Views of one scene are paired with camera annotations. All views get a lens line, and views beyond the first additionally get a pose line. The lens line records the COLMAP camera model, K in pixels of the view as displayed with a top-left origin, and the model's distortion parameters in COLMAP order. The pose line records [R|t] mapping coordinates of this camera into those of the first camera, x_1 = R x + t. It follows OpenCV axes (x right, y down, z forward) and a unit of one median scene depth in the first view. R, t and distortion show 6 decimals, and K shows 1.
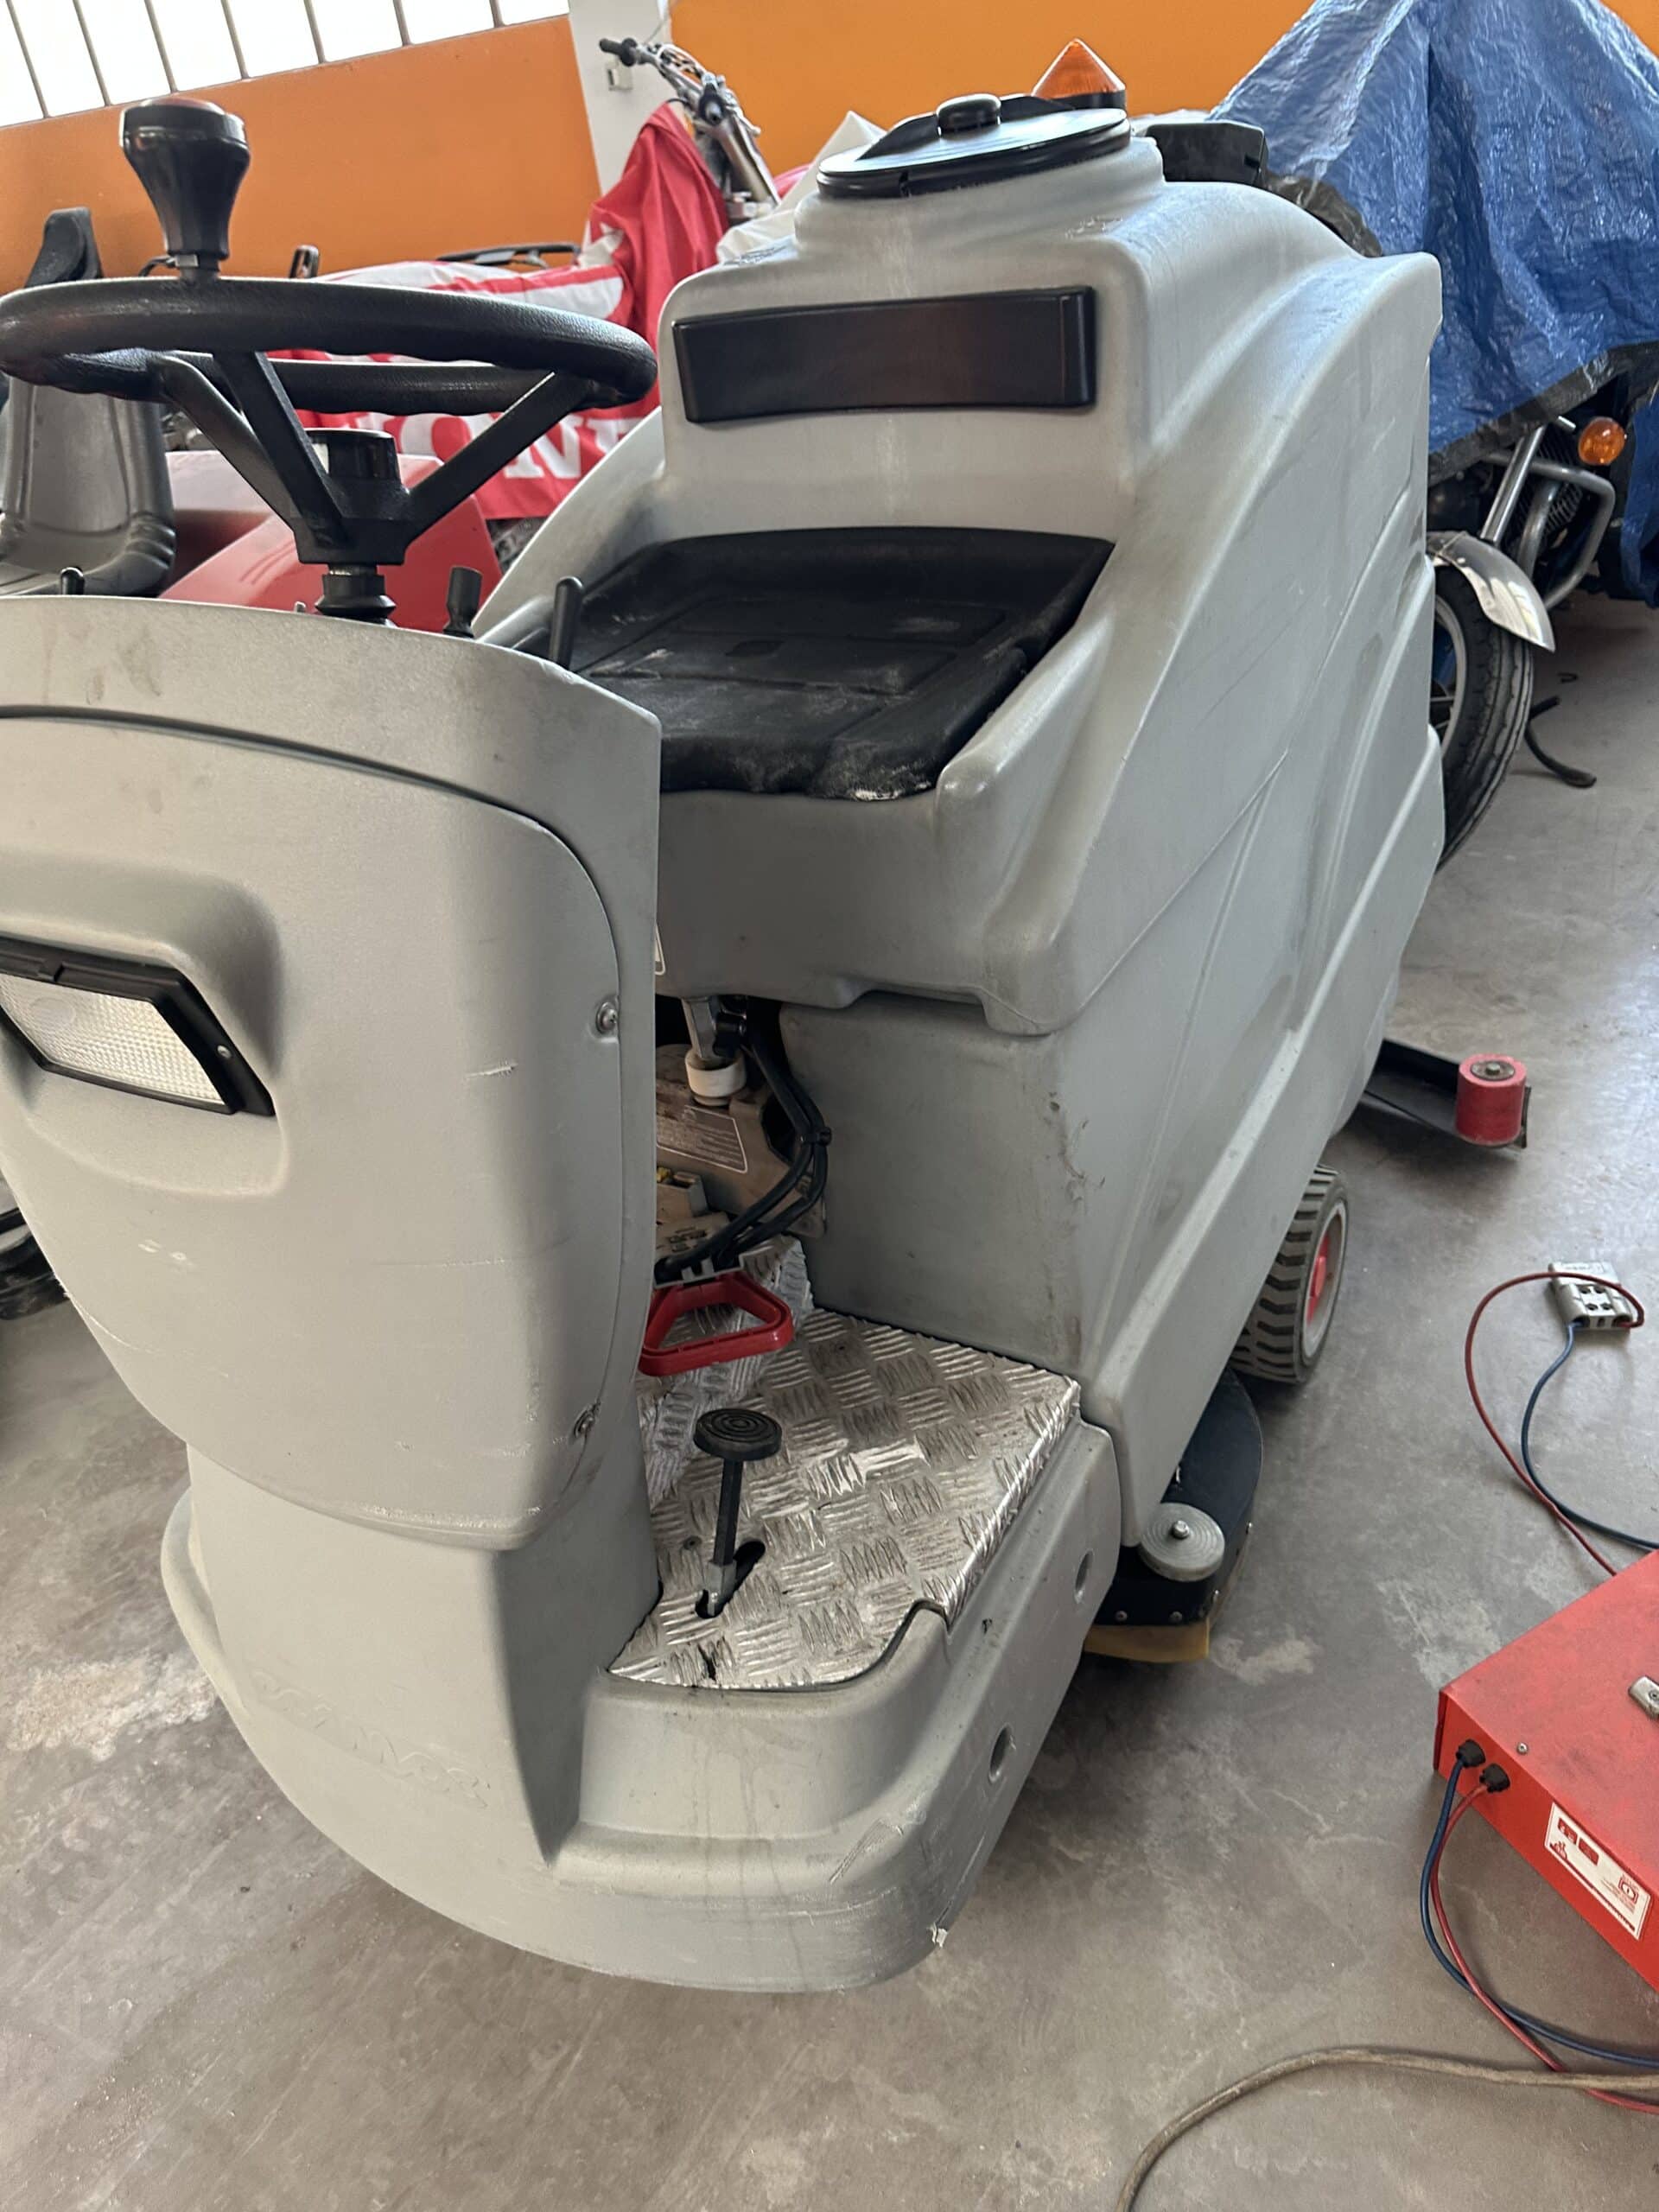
lens RADIAL K [[1581.2, 0, 835.8], [0, 1581.2, 1101.8], [0, 0, 1]] dist [0.004245, -0.011320]
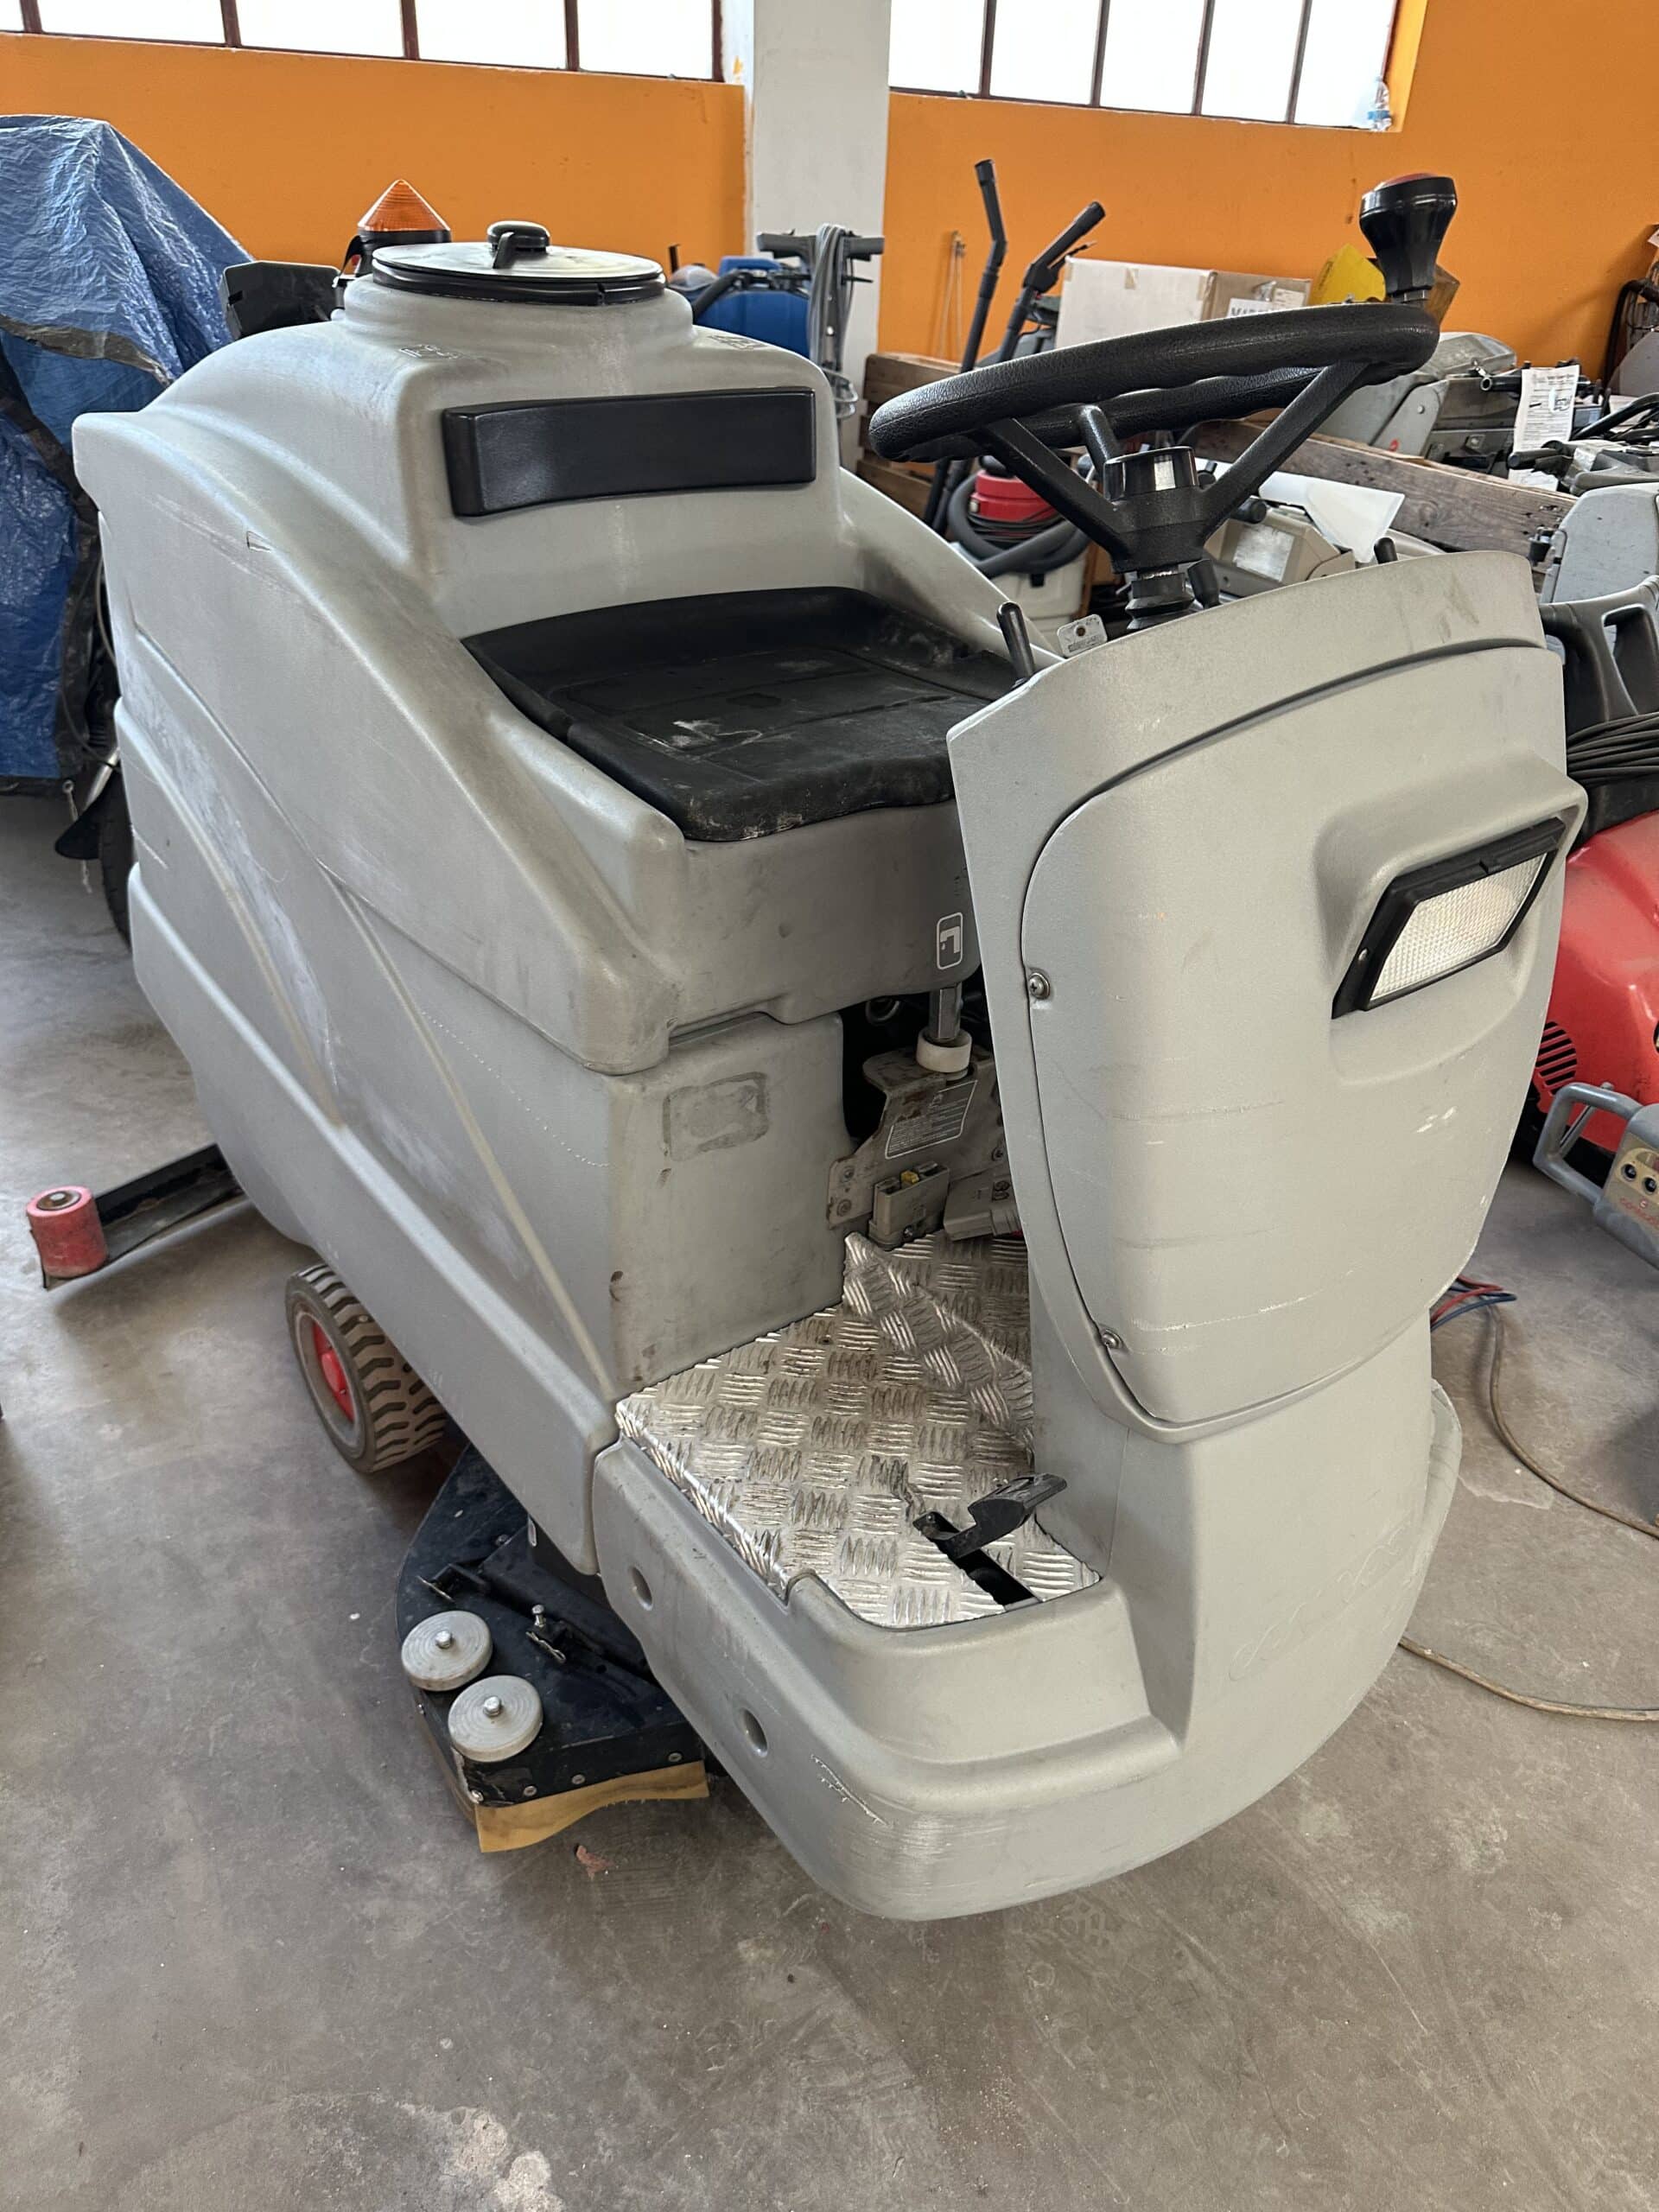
lens RADIAL K [[1581.2, 0, 831.7], [0, 1581.2, 1105.8], [0, 0, 1]] dist [0.004245, -0.011320]
pose [[0.377960, -0.343643, 0.859684, -1.006764], [0.437772, 0.884533, 0.161110, -0.186035], [-0.815783, 0.315453, 0.484756, 0.505532]]
